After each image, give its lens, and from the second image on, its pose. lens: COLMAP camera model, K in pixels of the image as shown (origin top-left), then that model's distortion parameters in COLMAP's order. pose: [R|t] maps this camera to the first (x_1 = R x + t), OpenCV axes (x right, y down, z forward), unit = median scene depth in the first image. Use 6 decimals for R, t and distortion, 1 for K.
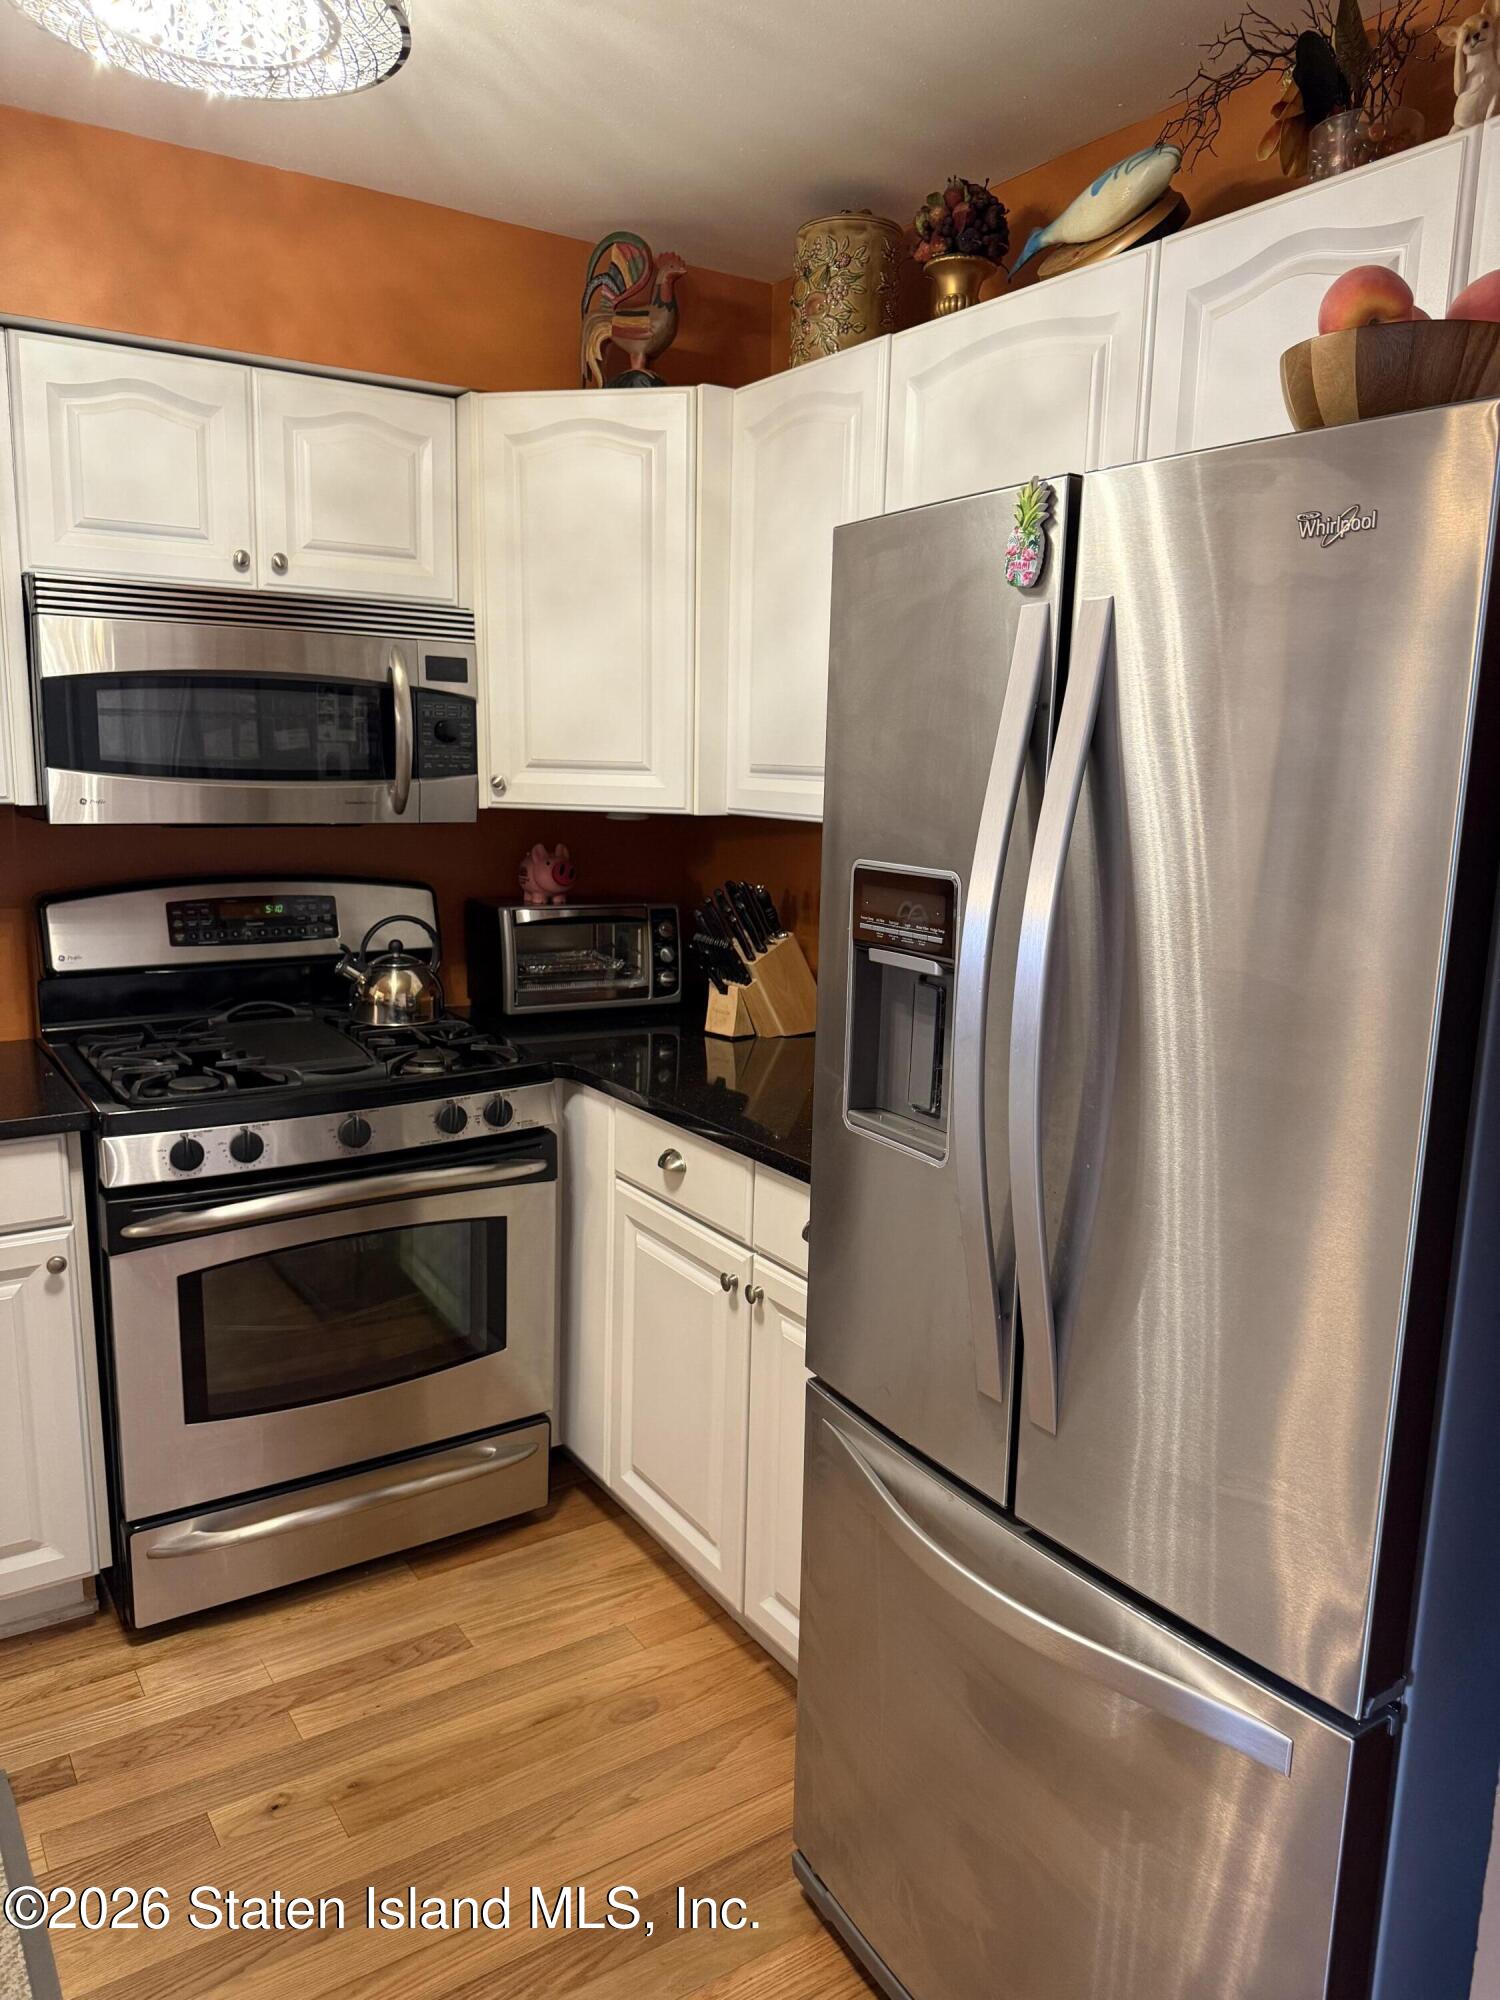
lens RADIAL K [[1421.4, 0, 750.0], [0, 1421.4, 1000.0], [0, 0, 1]] dist [0.157171, -0.330276]
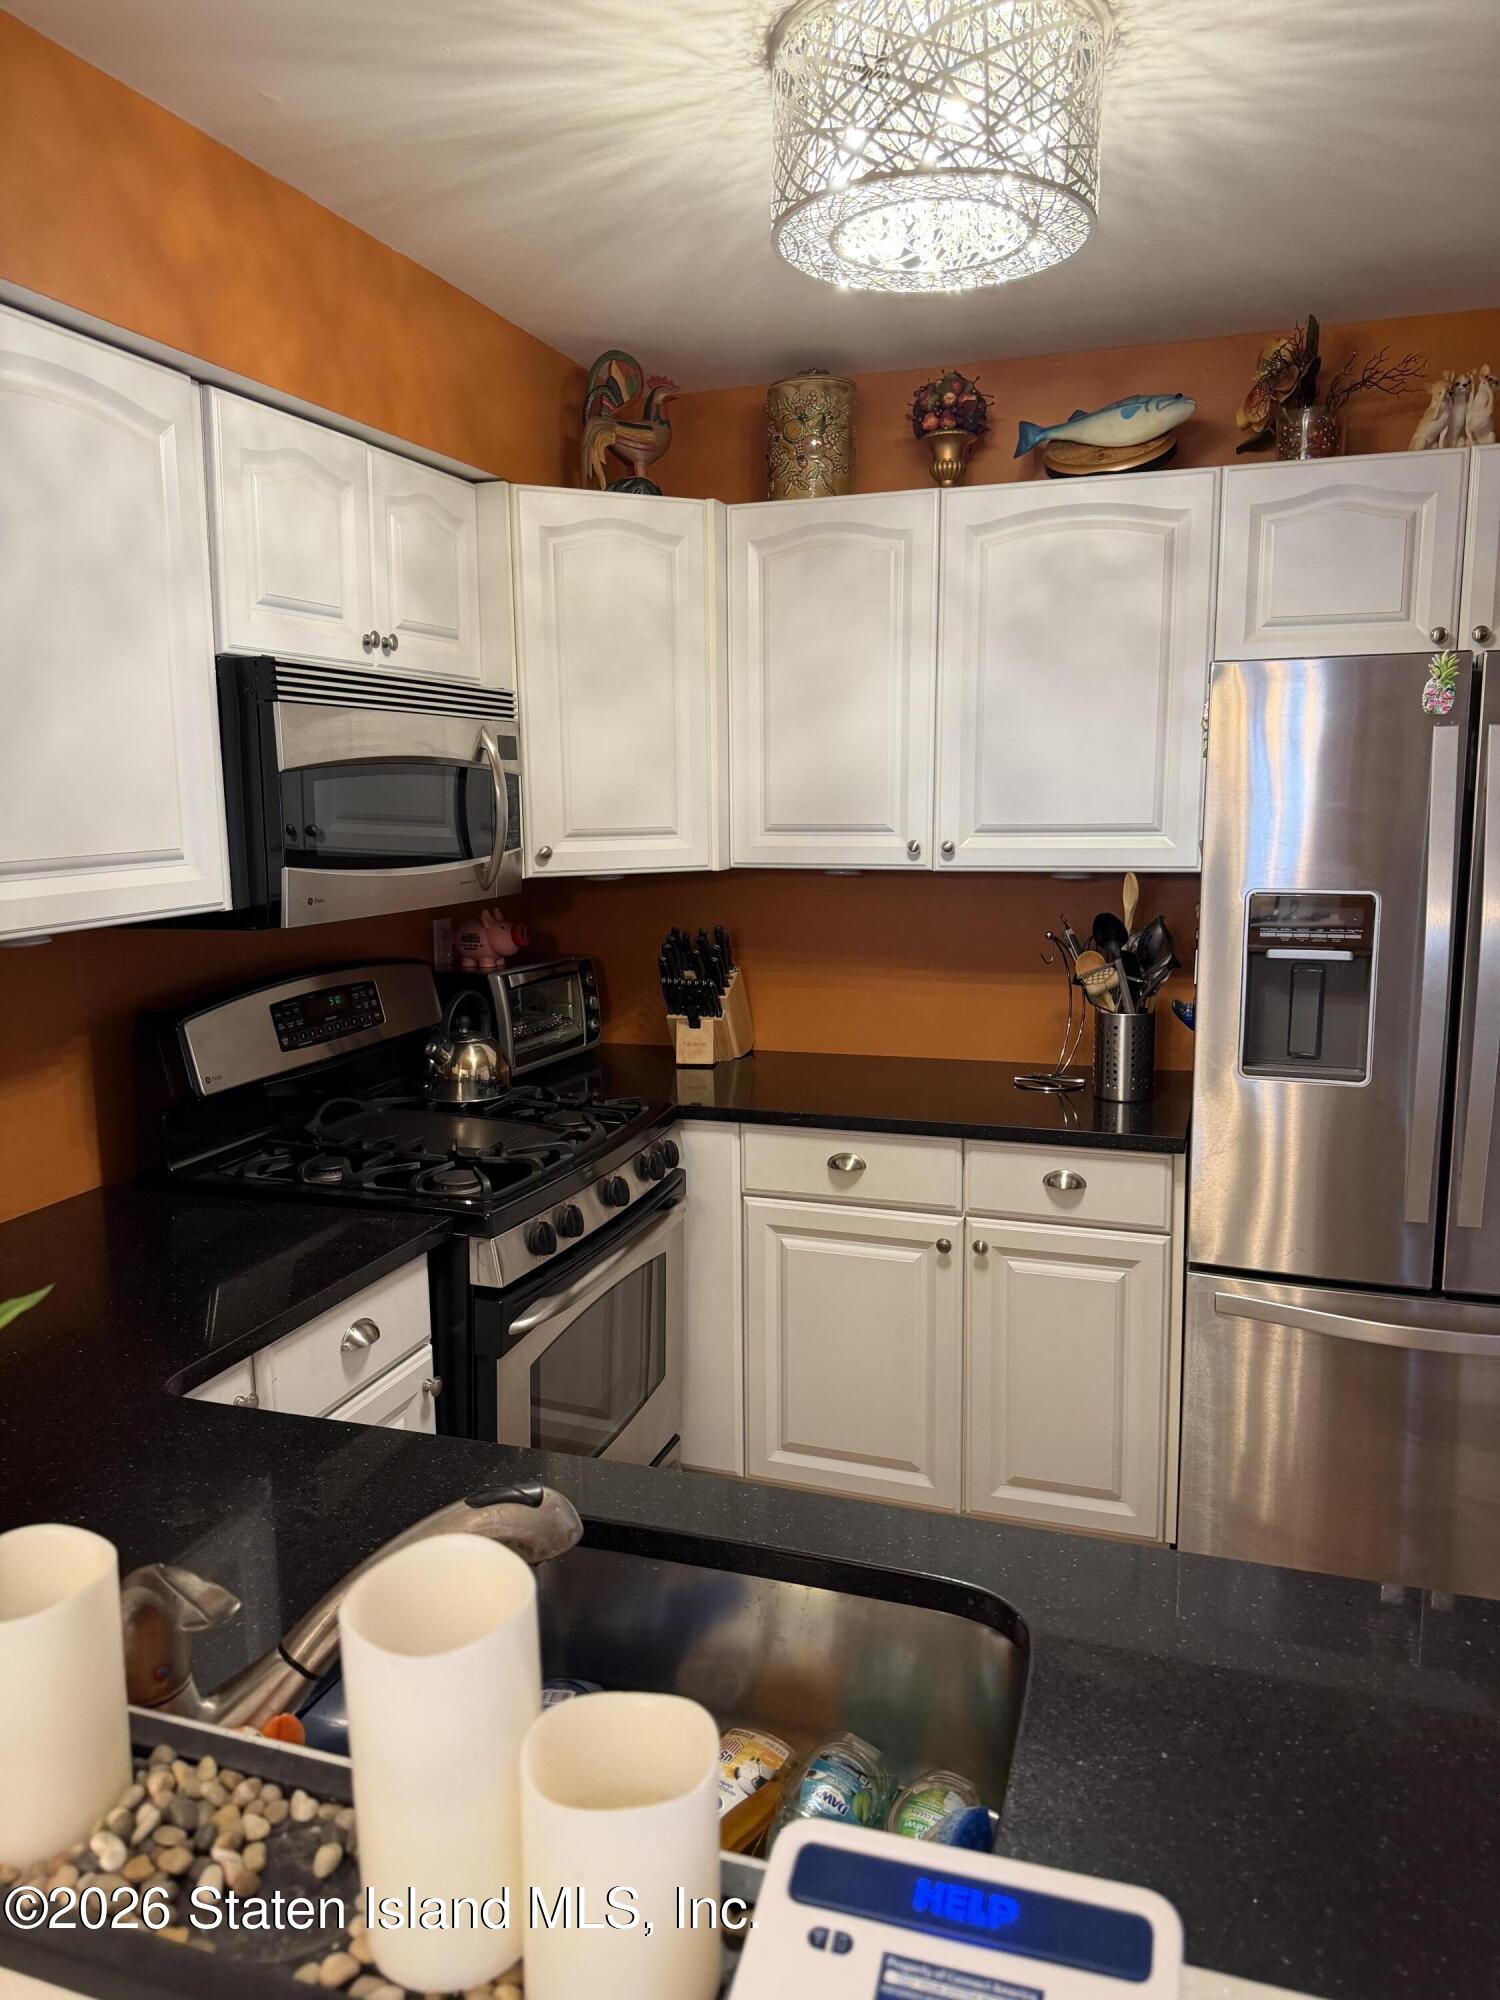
lens RADIAL K [[1421.4, 0, 750.0], [0, 1421.4, 1000.0], [0, 0, 1]] dist [0.157171, -0.330276]
pose [[0.790033, -0.121332, 0.600938, -0.716196], [0.130462, 0.991041, 0.028581, -0.057364], [-0.599022, 0.055819, 0.798785, 0.085138]]
